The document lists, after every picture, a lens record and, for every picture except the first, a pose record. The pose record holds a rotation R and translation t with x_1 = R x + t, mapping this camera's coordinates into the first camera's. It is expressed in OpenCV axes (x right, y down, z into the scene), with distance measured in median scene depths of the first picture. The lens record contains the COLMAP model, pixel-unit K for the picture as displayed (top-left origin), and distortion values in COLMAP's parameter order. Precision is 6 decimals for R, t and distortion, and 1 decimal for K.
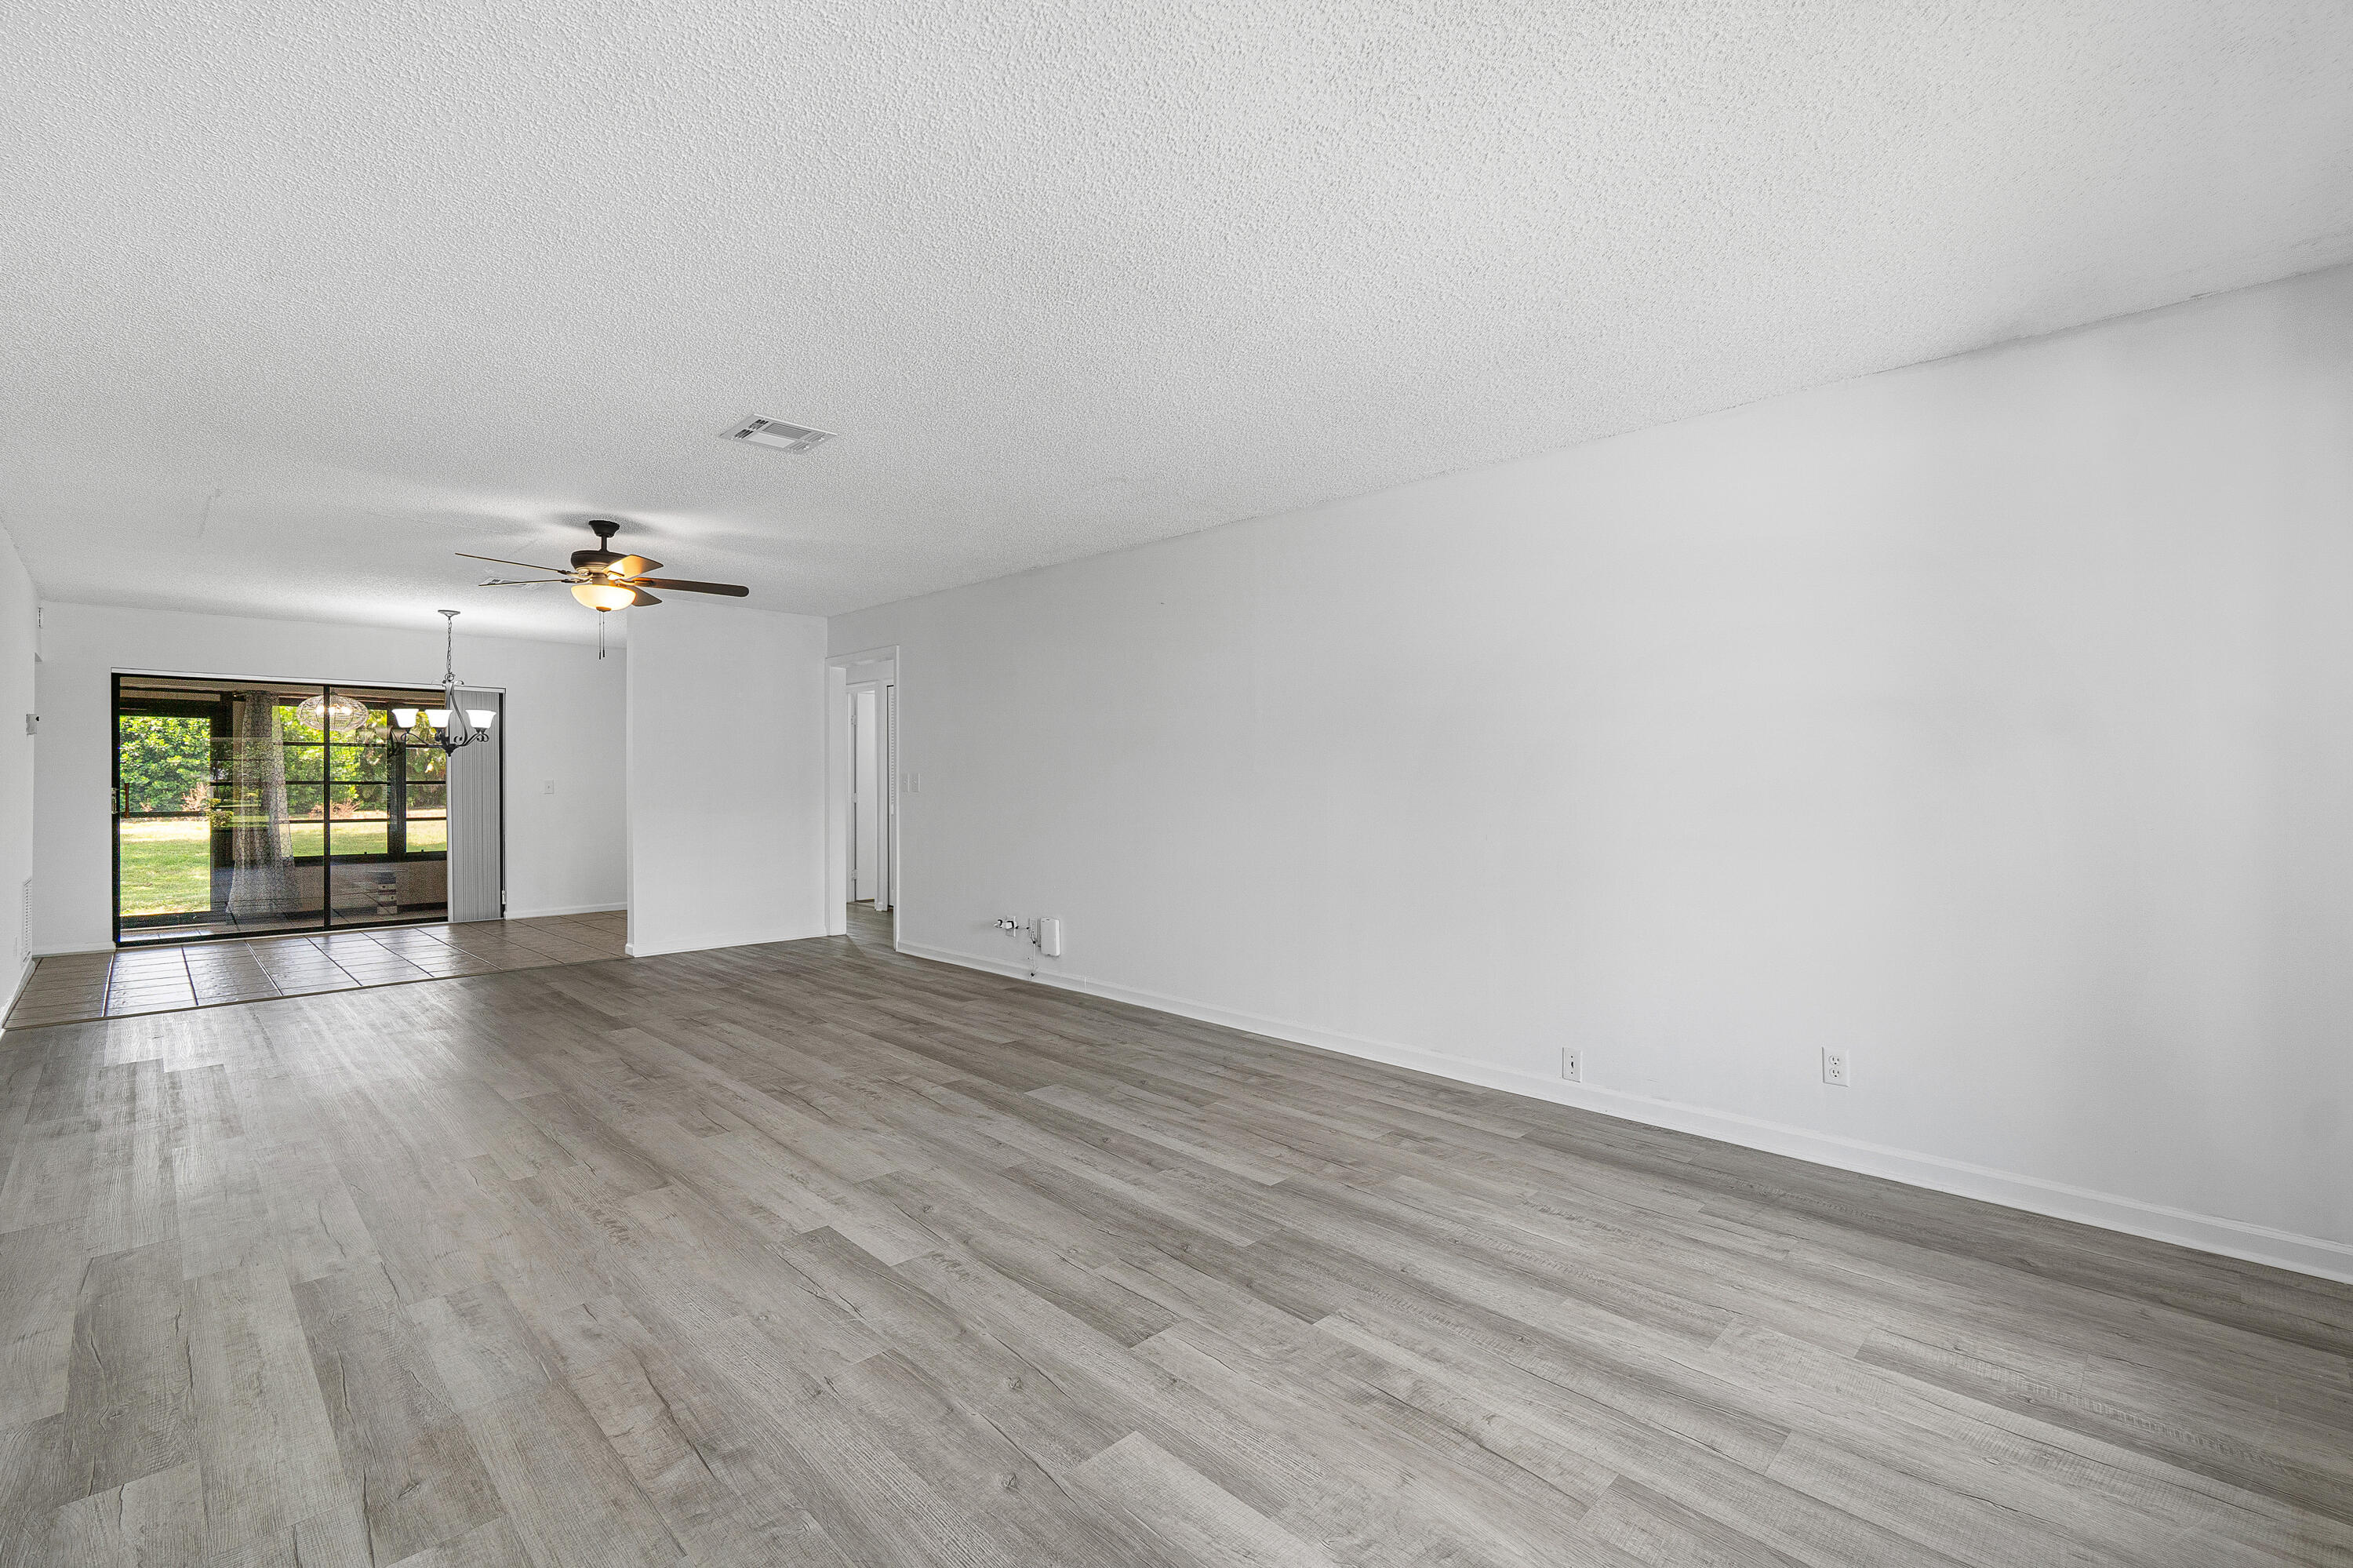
lens RADIAL K [[1027.1, 0, 1159.7], [0, 1027.1, 775.5], [0, 0, 1]] dist [-0.007117, 0.002554]
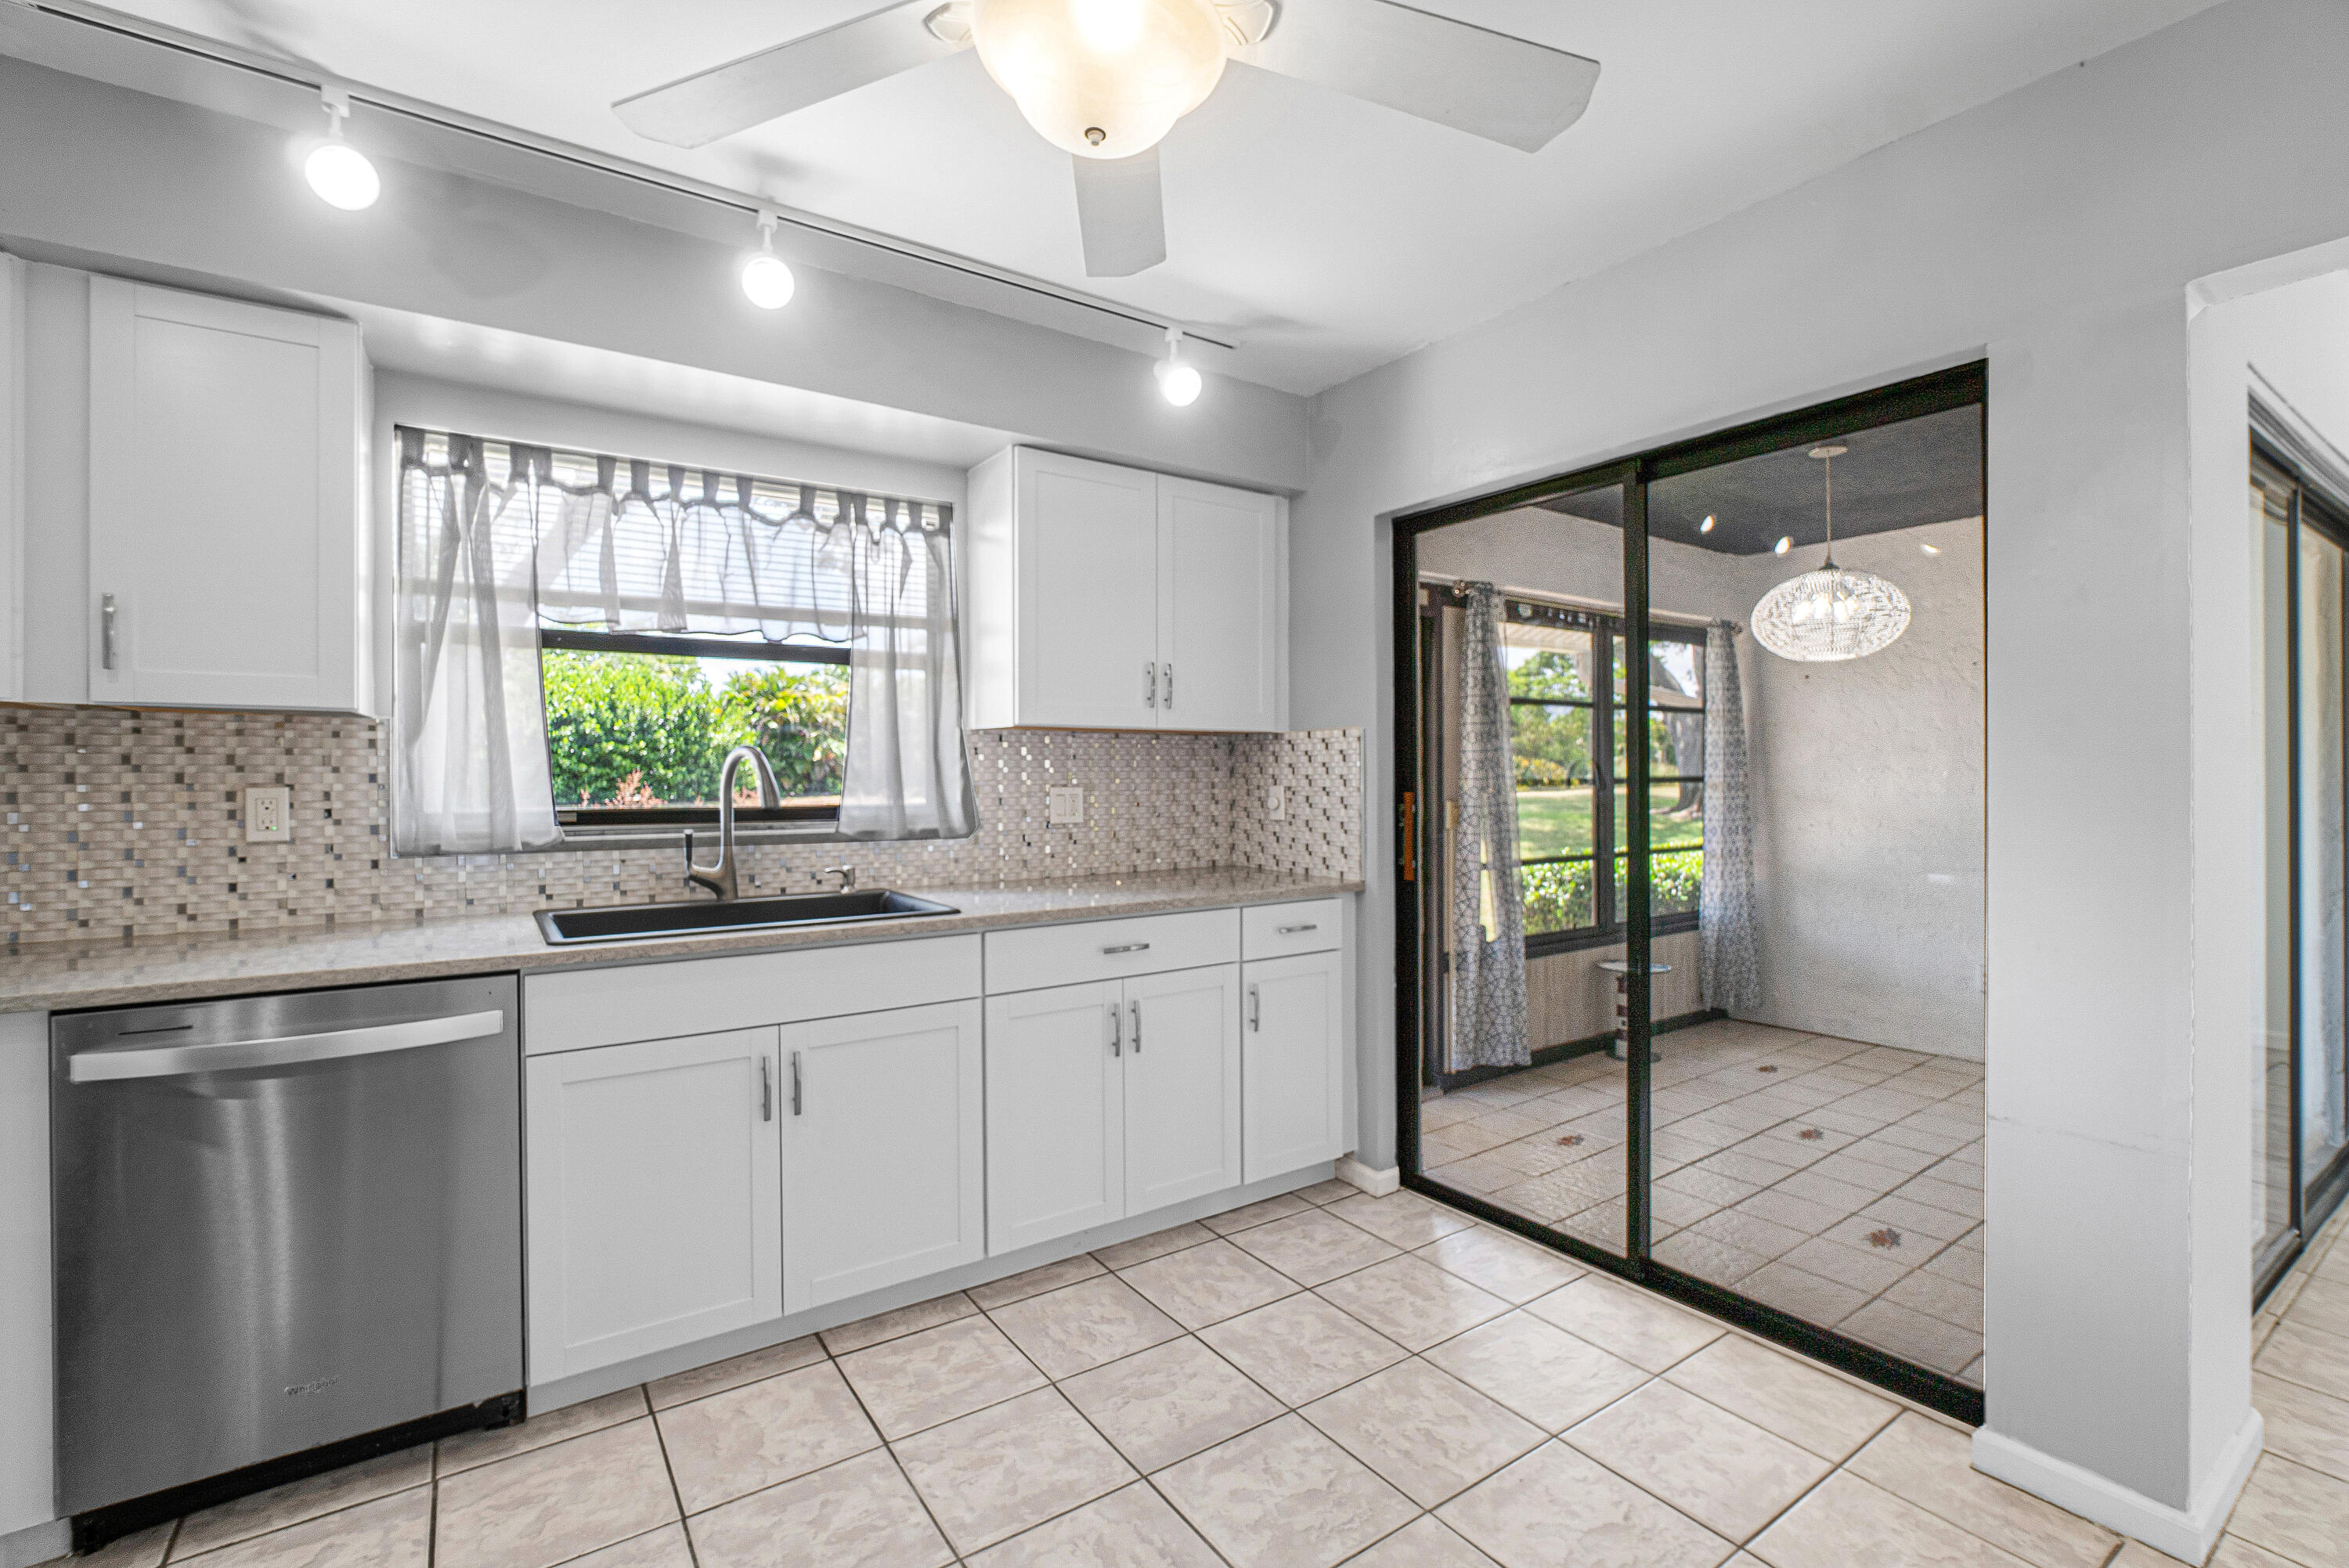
lens RADIAL K [[1030.5, 0, 1176.2], [0, 1030.5, 777.4], [0, 0, 1]] dist [-0.028874, 0.007599]
pose [[0.983740, 0.007754, -0.179432, -0.262951], [-0.005511, 0.999900, 0.012997, -0.000378], [0.179515, -0.011797, 0.983685, 0.145607]]
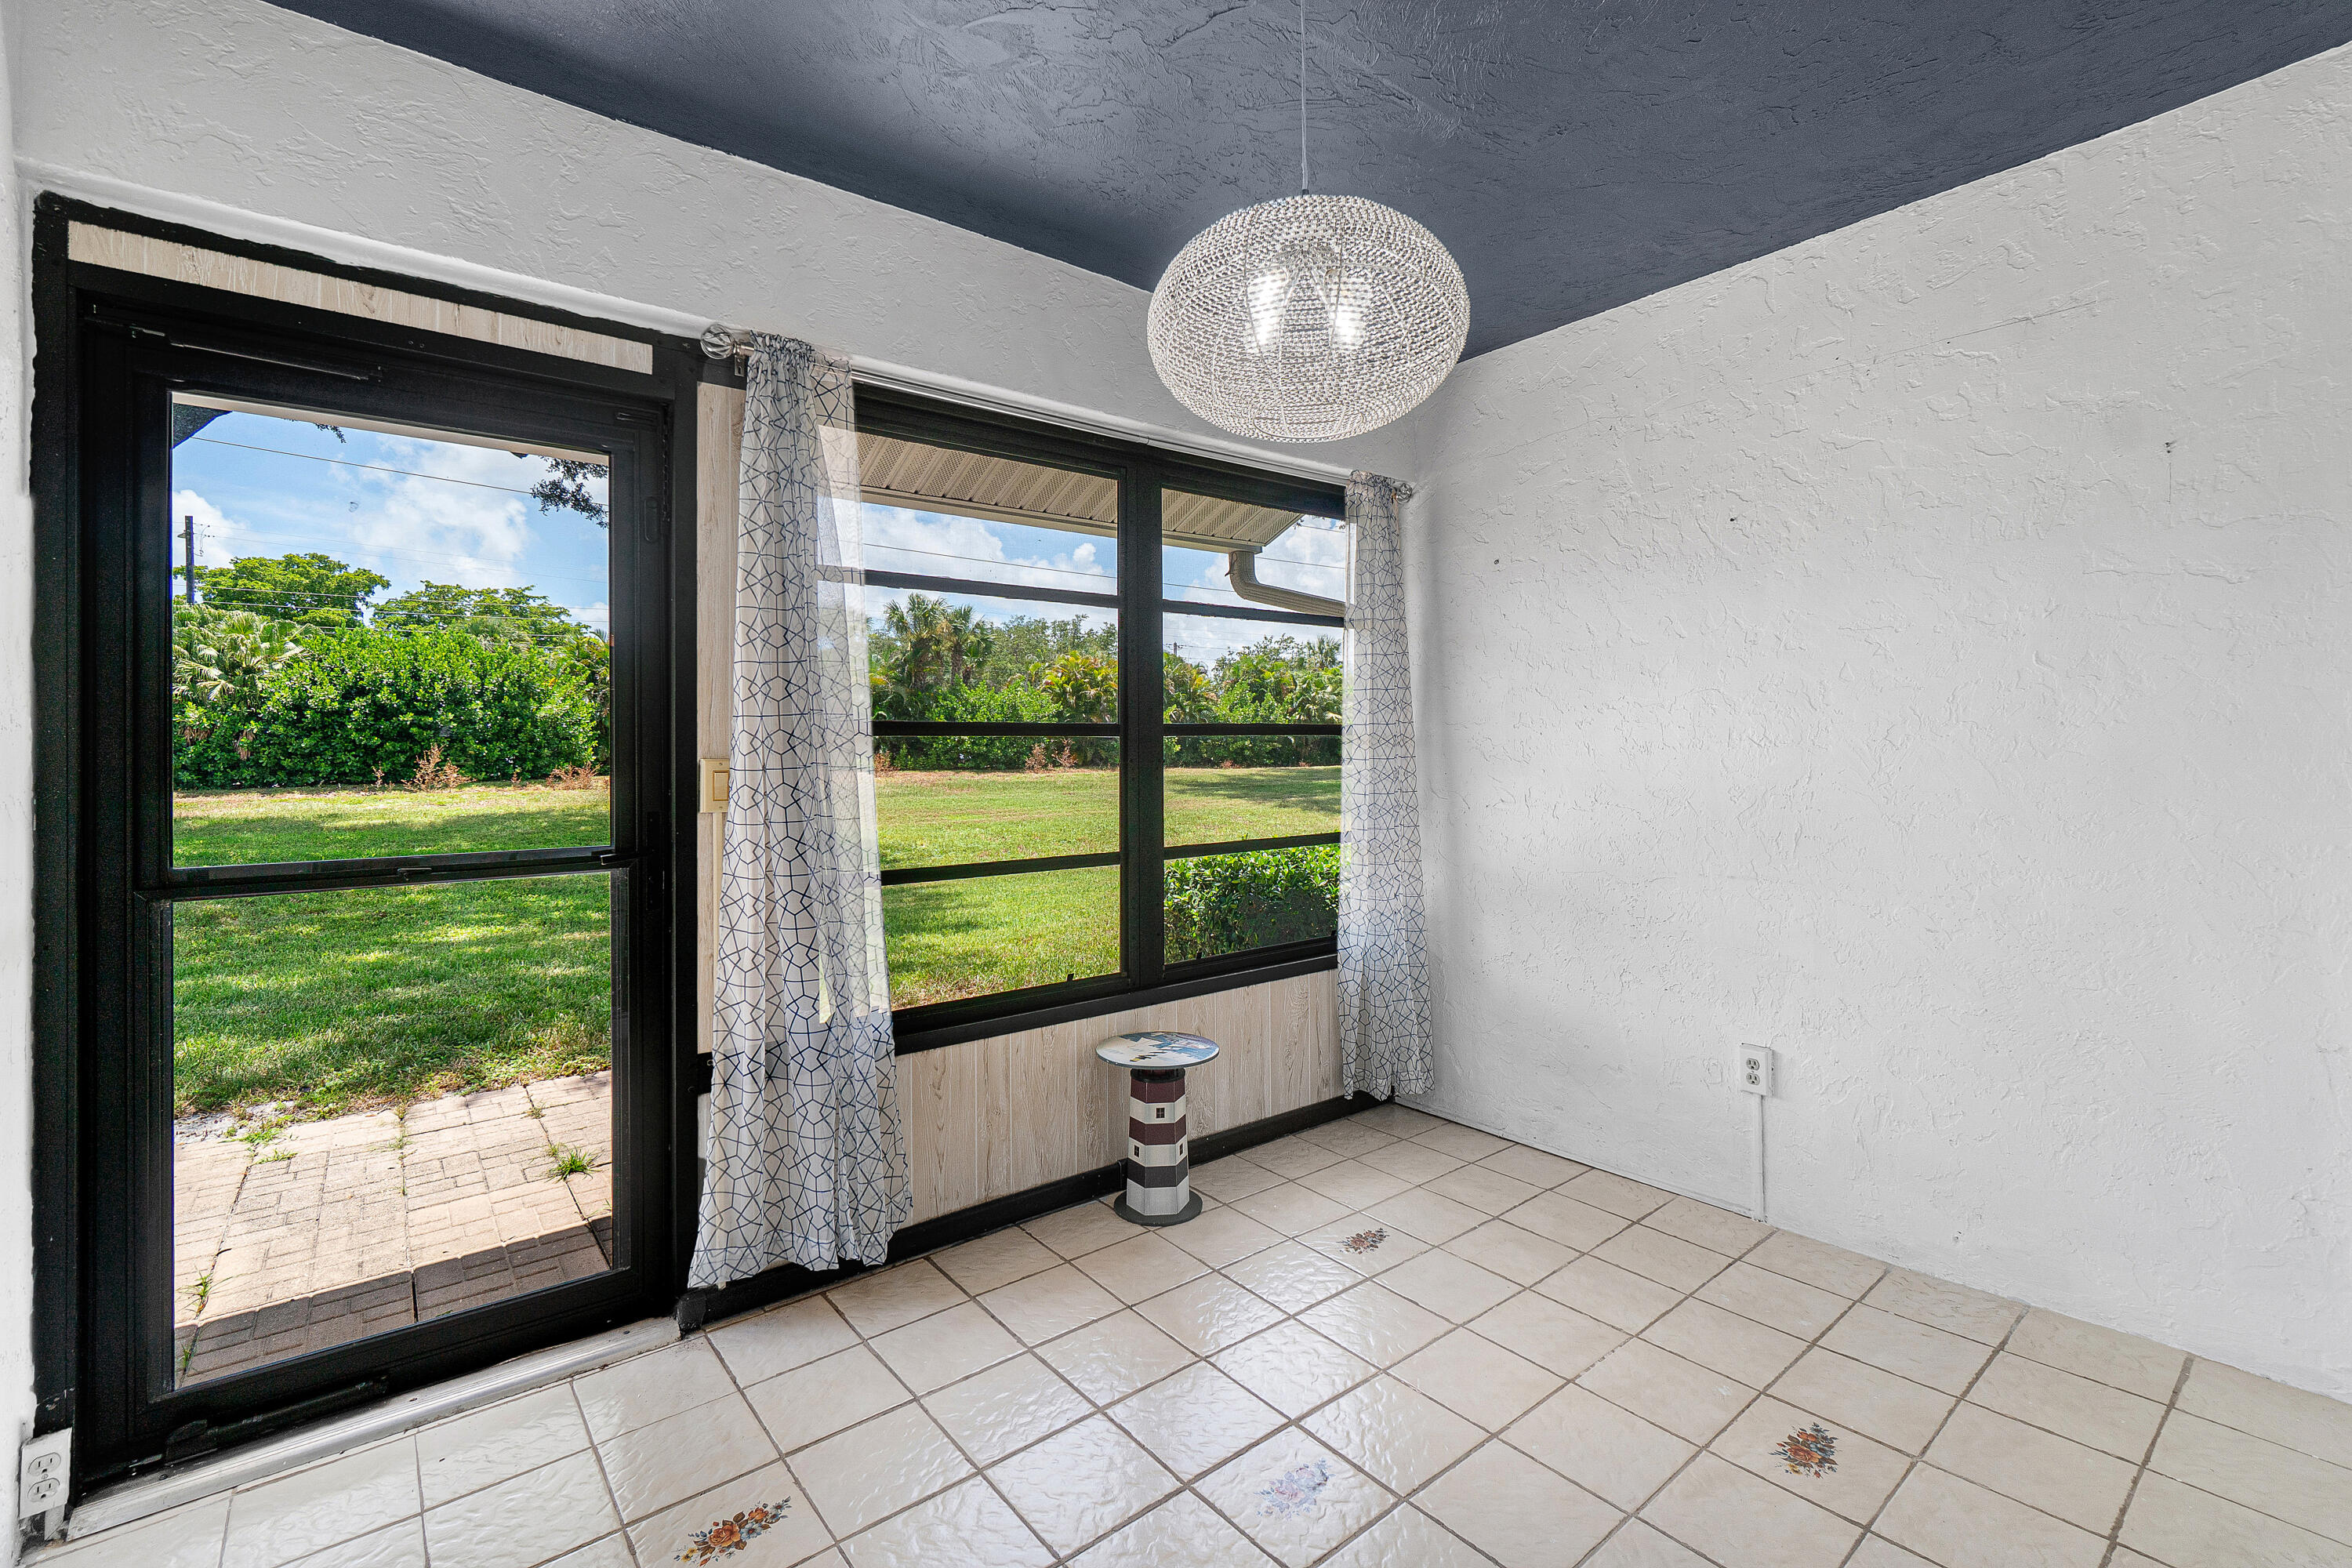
lens RADIAL K [[1026.7, 0, 1186.4], [0, 1026.7, 745.9], [0, 0, 1]] dist [-0.007117, 0.002554]
pose [[0.993681, 0.003173, -0.112200, -0.214056], [-0.002628, 0.999984, 0.005000, 0.002883], [0.112214, -0.004674, 0.993673, 0.216512]]
